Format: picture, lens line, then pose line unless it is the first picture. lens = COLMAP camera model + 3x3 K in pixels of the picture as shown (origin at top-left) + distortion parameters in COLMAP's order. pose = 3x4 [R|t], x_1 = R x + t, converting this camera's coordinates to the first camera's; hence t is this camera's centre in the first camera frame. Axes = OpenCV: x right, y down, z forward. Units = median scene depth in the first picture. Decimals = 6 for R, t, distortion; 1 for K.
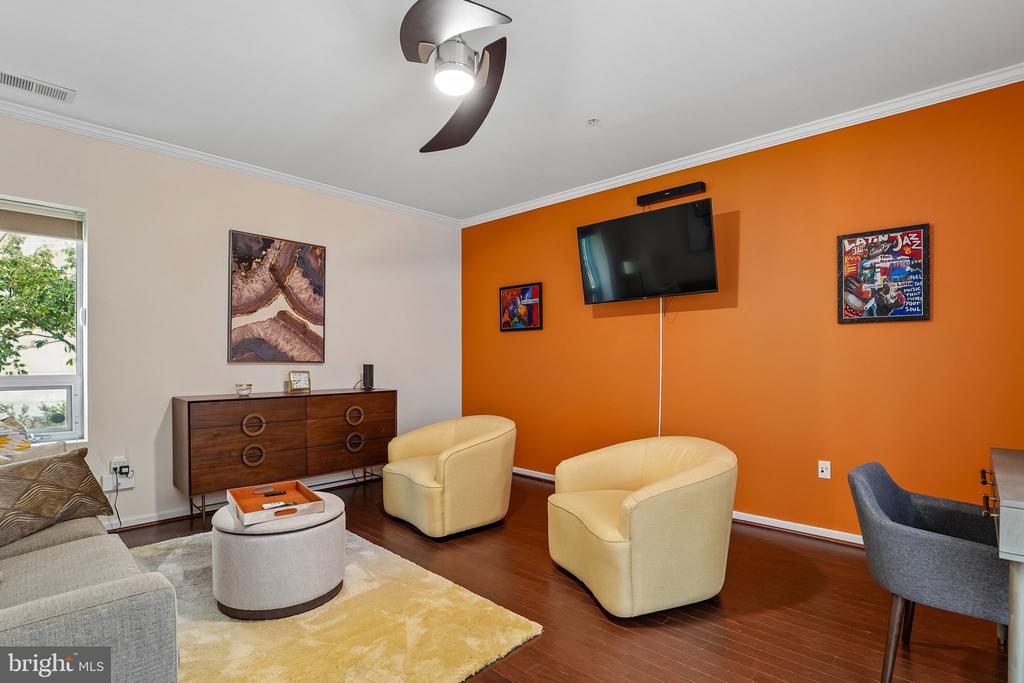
lens RADIAL K [[496.2, 0, 514.3], [0, 496.2, 352.2], [0, 0, 1]] dist [-0.016454, 0.001102]
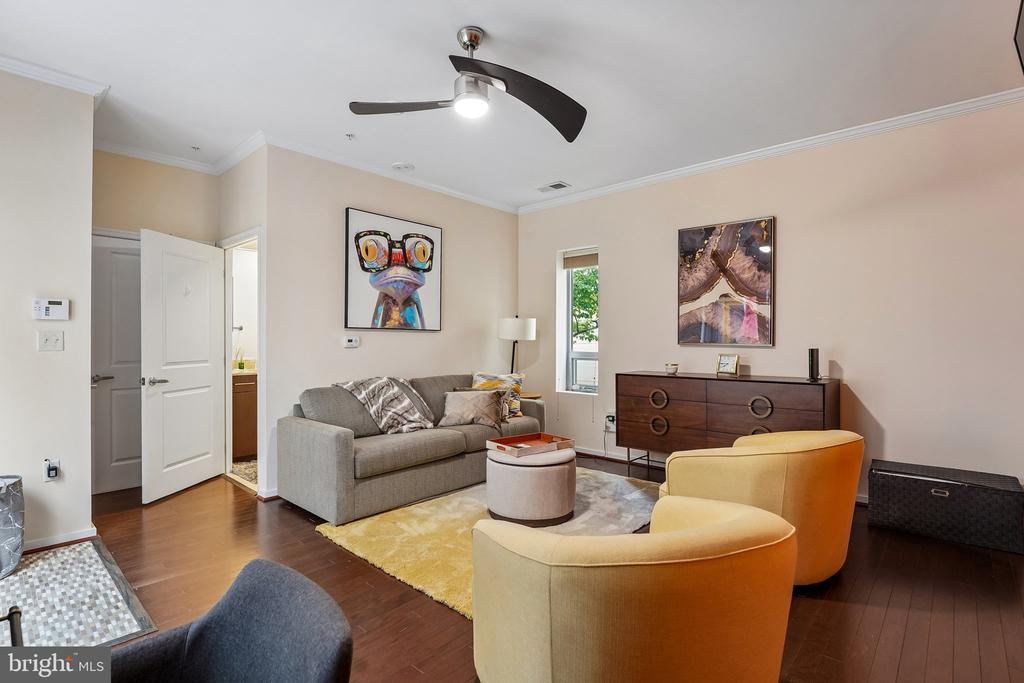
lens RADIAL K [[496.2, 0, 511.2], [0, 496.2, 338.7], [0, 0, 1]] dist [-0.016454, 0.001102]
pose [[0.032661, -0.006739, -0.999444, 0.539137], [0.014383, 0.999877, -0.006272, 0.008017], [0.999363, -0.014170, 0.032754, 0.539279]]
